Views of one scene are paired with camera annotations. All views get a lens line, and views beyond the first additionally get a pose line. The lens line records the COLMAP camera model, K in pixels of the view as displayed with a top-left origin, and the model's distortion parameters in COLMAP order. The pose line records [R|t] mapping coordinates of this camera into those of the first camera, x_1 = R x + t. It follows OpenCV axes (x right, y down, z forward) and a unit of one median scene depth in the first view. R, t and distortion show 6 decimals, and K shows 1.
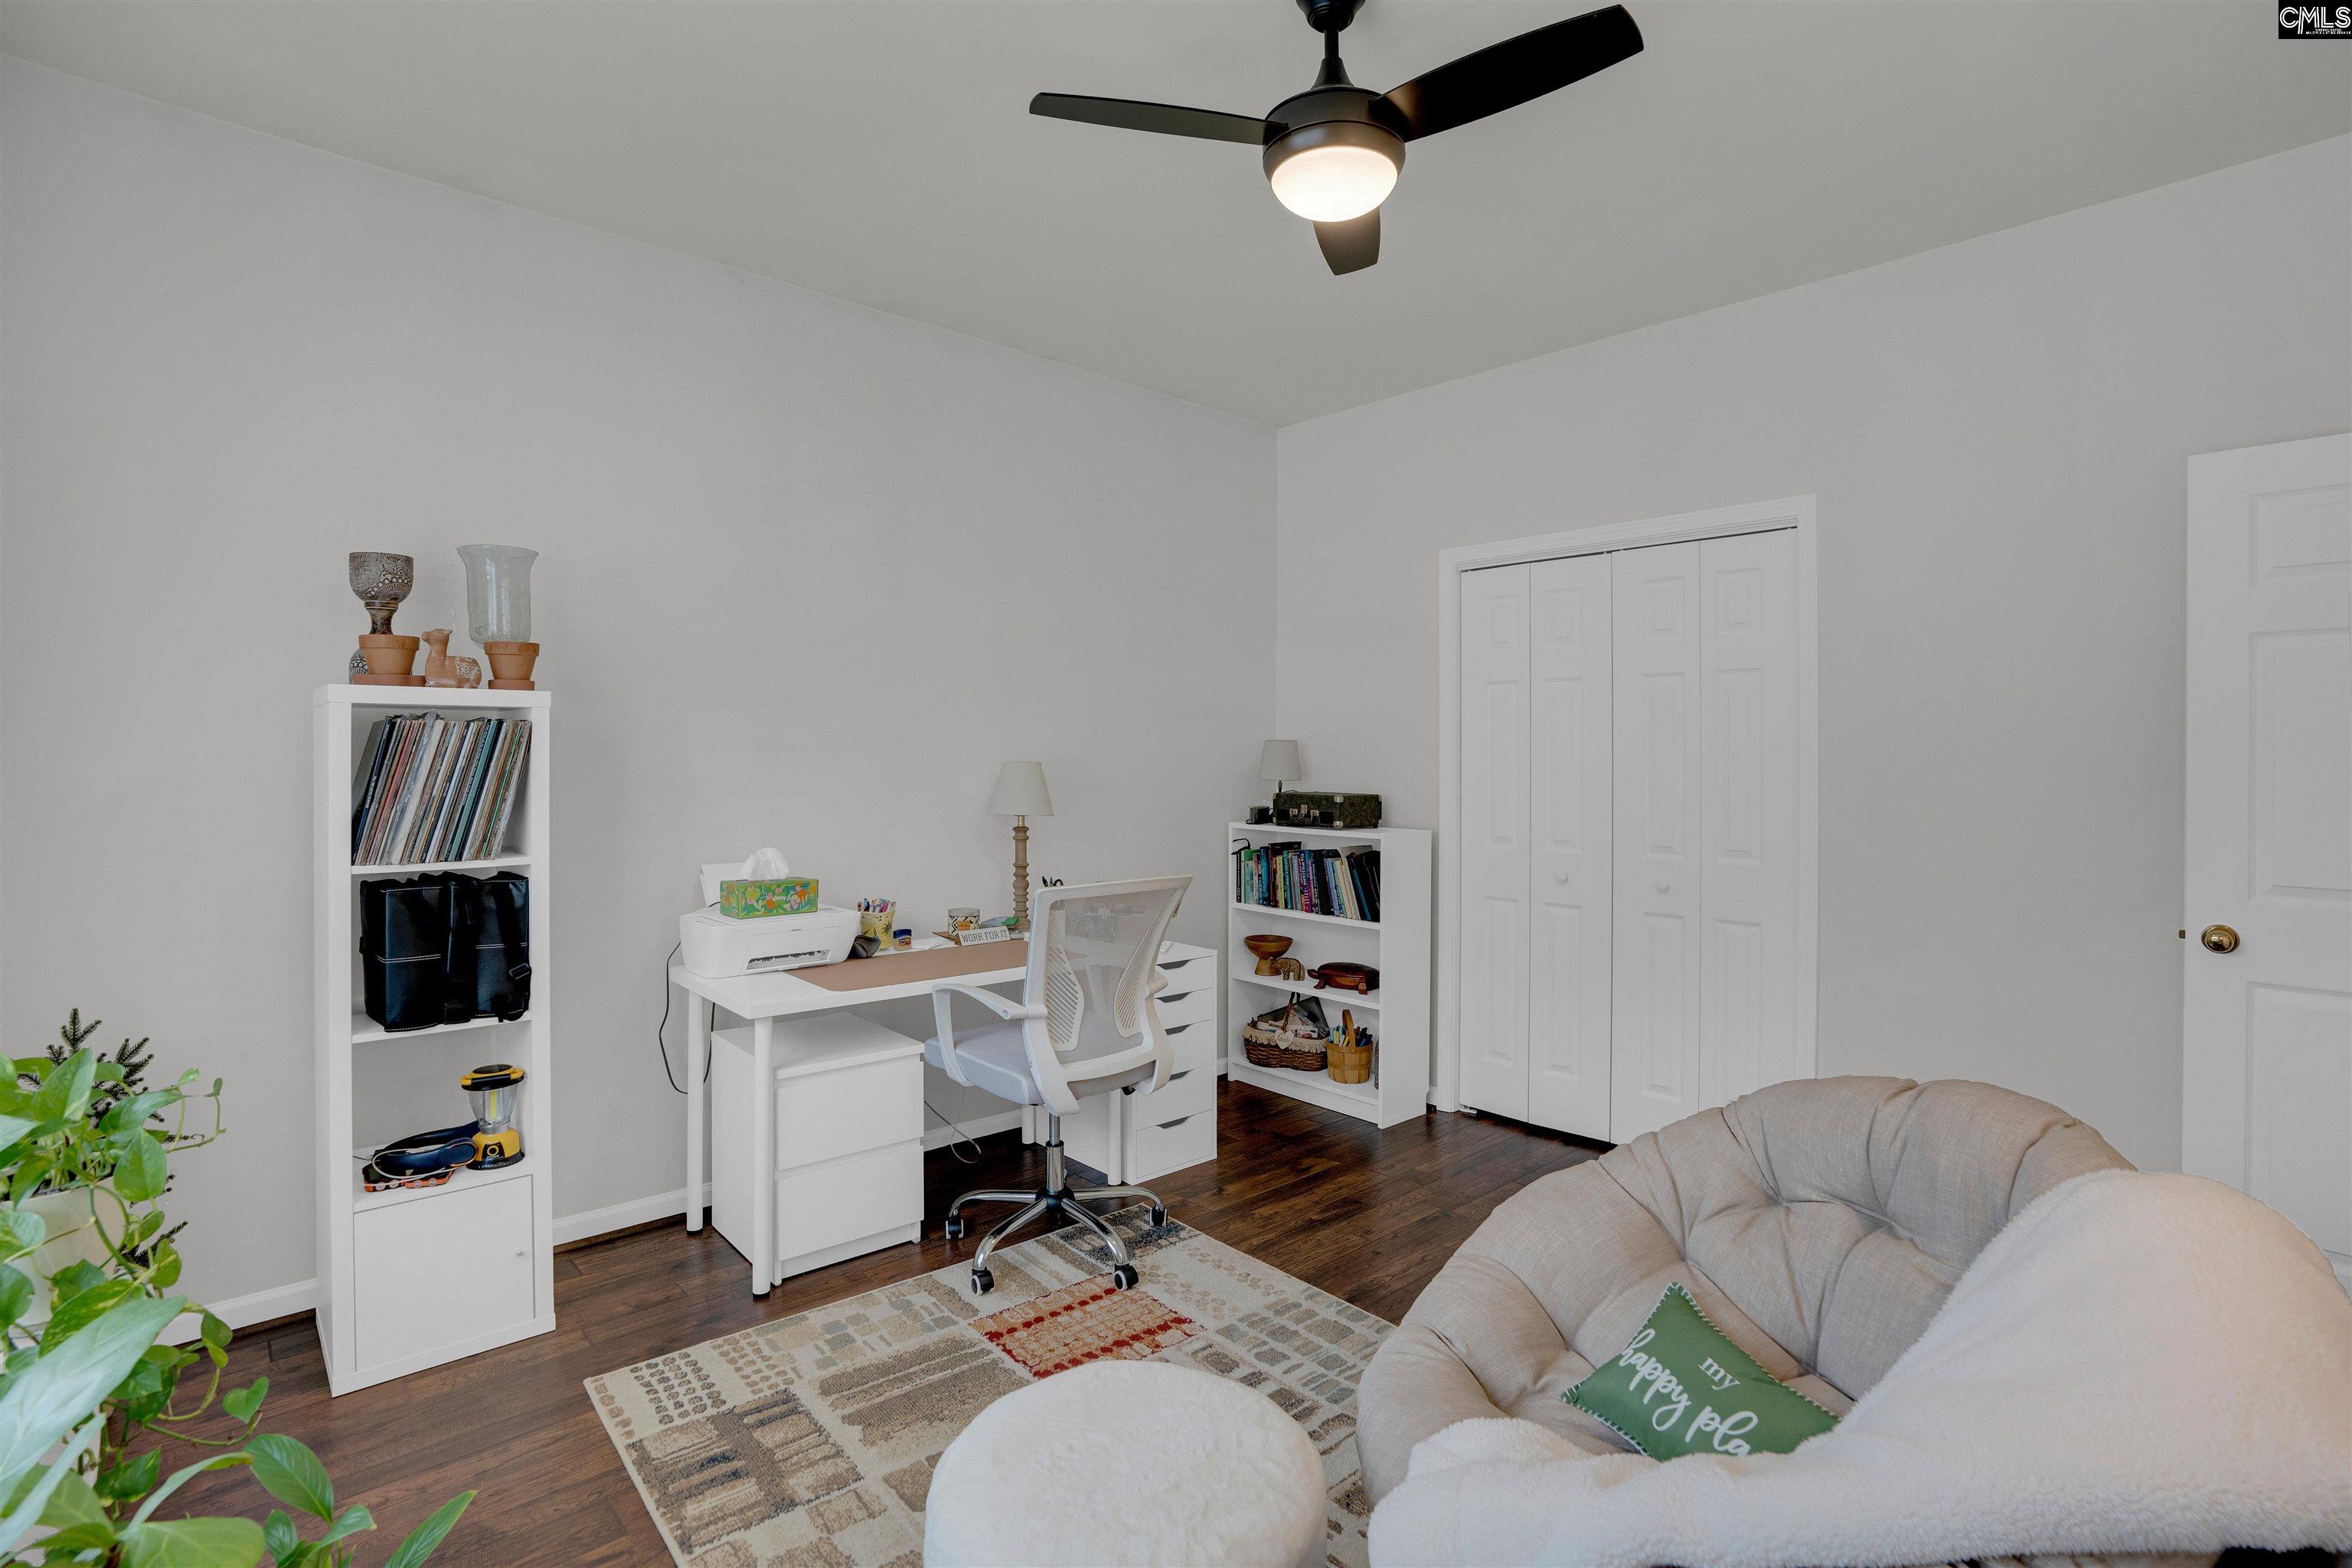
lens RADIAL K [[1092.4, 0, 1192.3], [0, 1092.4, 801.9], [0, 0, 1]] dist [-0.062643, 0.019514]
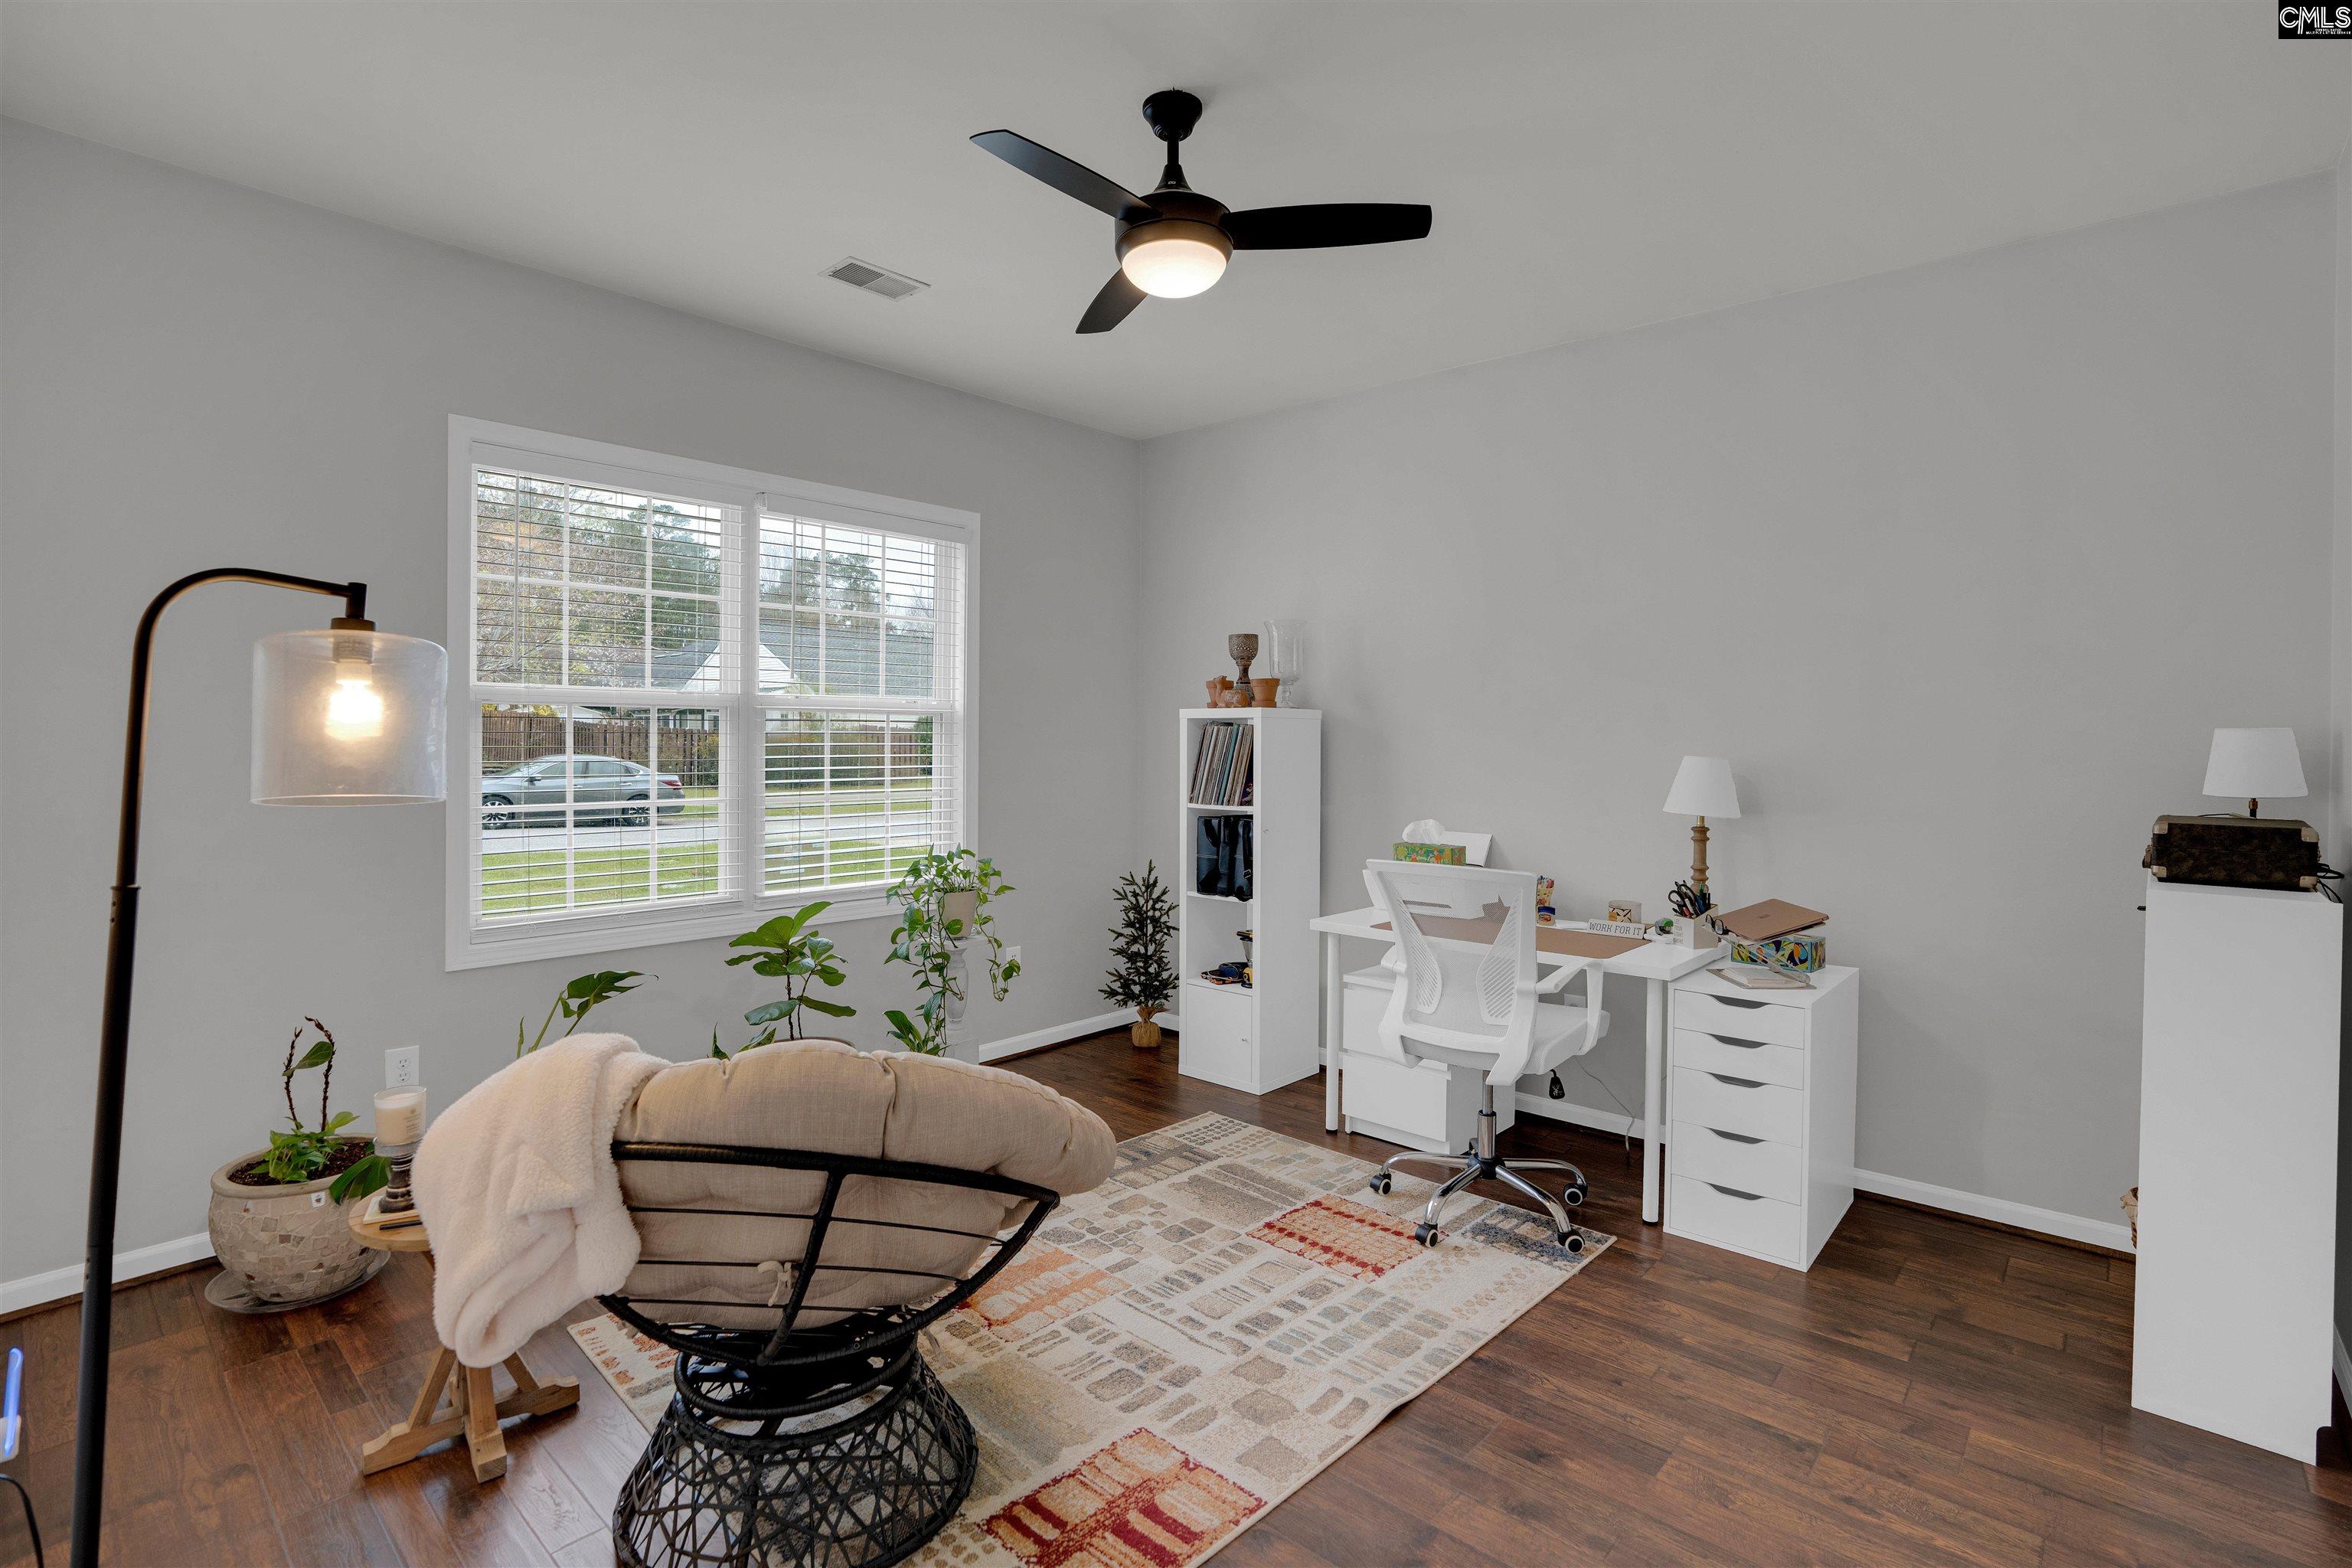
lens RADIAL K [[1092.4, 0, 1192.3], [0, 1092.4, 801.9], [0, 0, 1]] dist [-0.062643, 0.019514]
pose [[0.108664, 0.055005, -0.992556, 1.068604], [-0.042300, 0.997819, 0.050665, -0.040728], [0.993178, 0.036480, 0.110754, 0.704221]]
